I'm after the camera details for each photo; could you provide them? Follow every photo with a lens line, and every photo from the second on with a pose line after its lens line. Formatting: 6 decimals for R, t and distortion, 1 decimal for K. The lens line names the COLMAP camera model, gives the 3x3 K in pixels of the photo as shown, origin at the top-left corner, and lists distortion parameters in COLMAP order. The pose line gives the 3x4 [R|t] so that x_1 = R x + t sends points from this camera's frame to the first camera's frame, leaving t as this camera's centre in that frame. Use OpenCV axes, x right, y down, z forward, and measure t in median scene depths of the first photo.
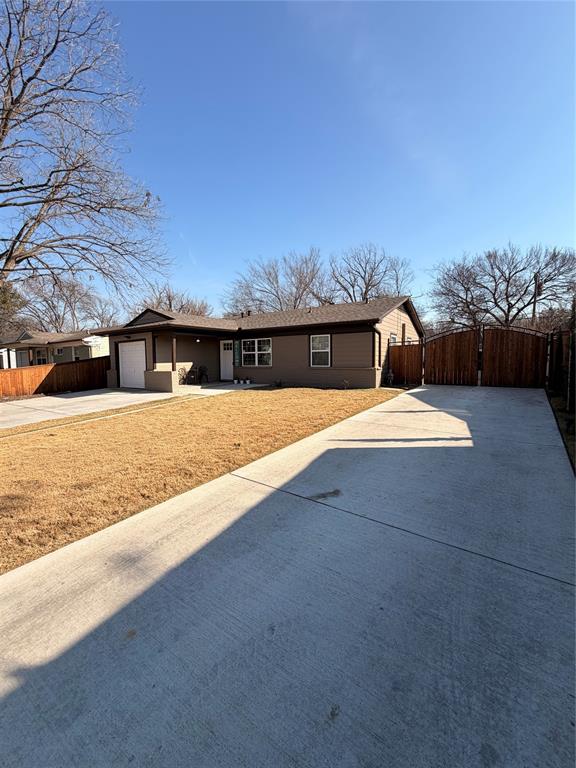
lens RADIAL K [[303.9, 0, 286.7], [0, 303.9, 380.1], [0, 0, 1]] dist [0.000247, 0.000529]
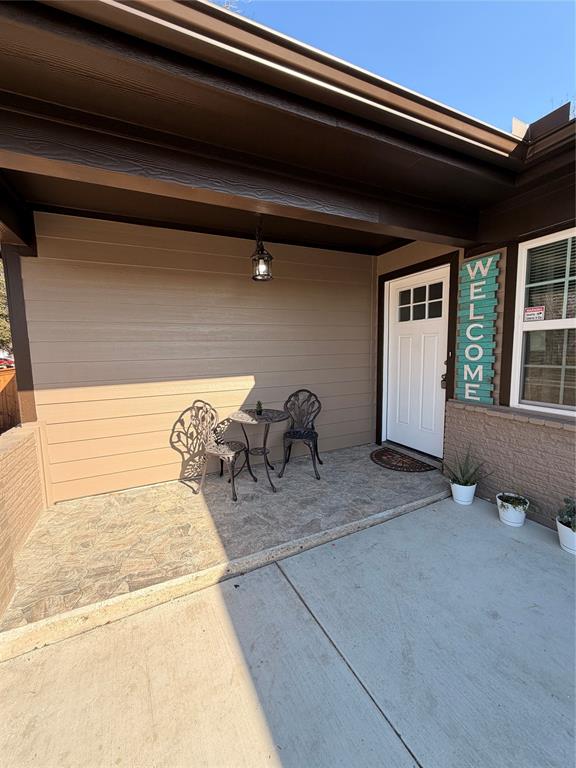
lens RADIAL K [[303.9, 0, 288.4], [0, 303.9, 380.6], [0, 0, 1]] dist [0.000247, 0.000529]
pose [[0.850862, 0.047657, -0.523224, -0.162479], [-0.025770, 0.998464, 0.049037, -0.064945], [0.524757, -0.028241, 0.850783, 0.787834]]
